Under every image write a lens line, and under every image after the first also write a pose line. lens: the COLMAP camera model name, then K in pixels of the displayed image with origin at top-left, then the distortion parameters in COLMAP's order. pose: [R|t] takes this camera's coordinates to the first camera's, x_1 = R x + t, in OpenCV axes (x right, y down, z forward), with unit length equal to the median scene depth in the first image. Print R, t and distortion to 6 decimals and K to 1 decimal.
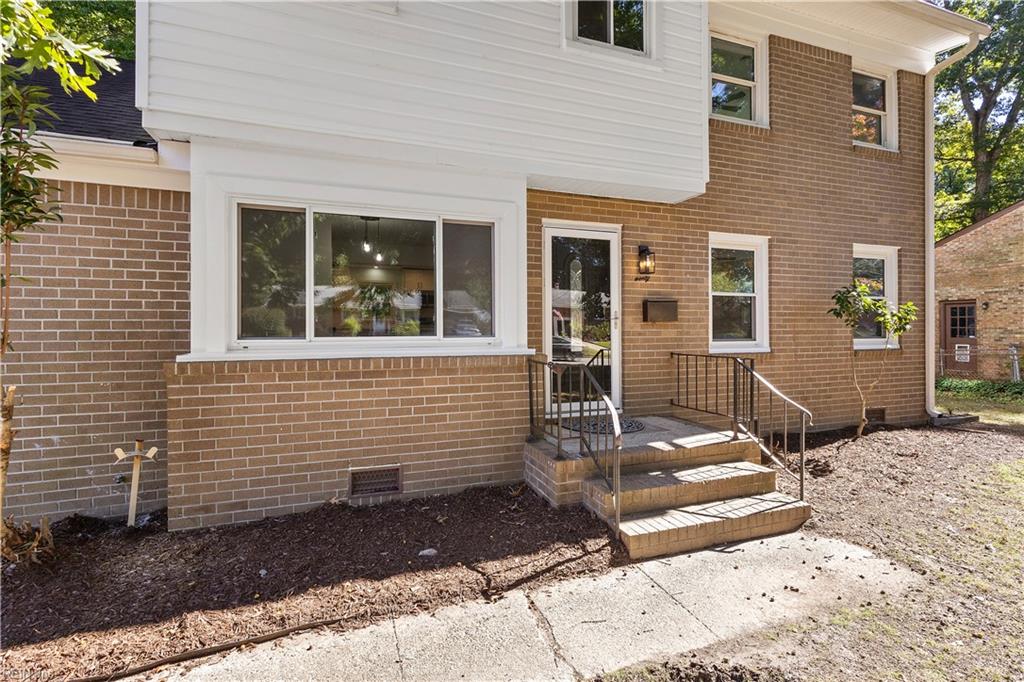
lens RADIAL K [[486.1, 0, 521.1], [0, 486.1, 336.5], [0, 0, 1]] dist [0.011426, 0.000362]
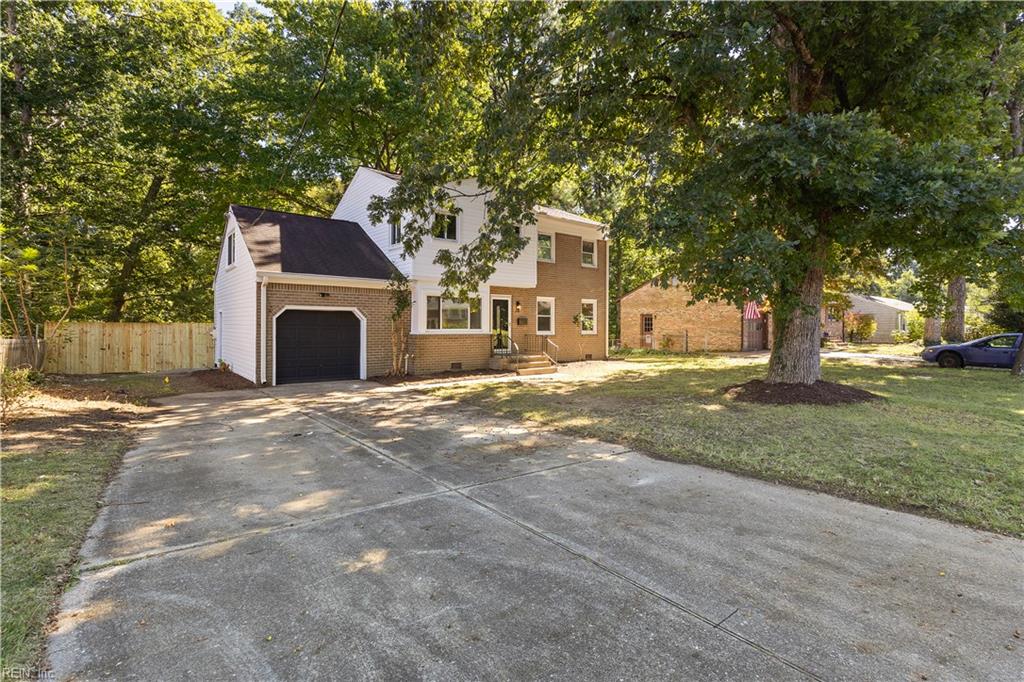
lens RADIAL K [[486.1, 0, 521.1], [0, 486.1, 336.5], [0, 0, 1]] dist [0.011426, 0.000362]
pose [[0.946450, 0.003601, 0.322830, -0.986324], [-0.007090, 0.999928, 0.009631, 0.020410], [-0.322772, -0.011404, 0.946408, -2.652797]]
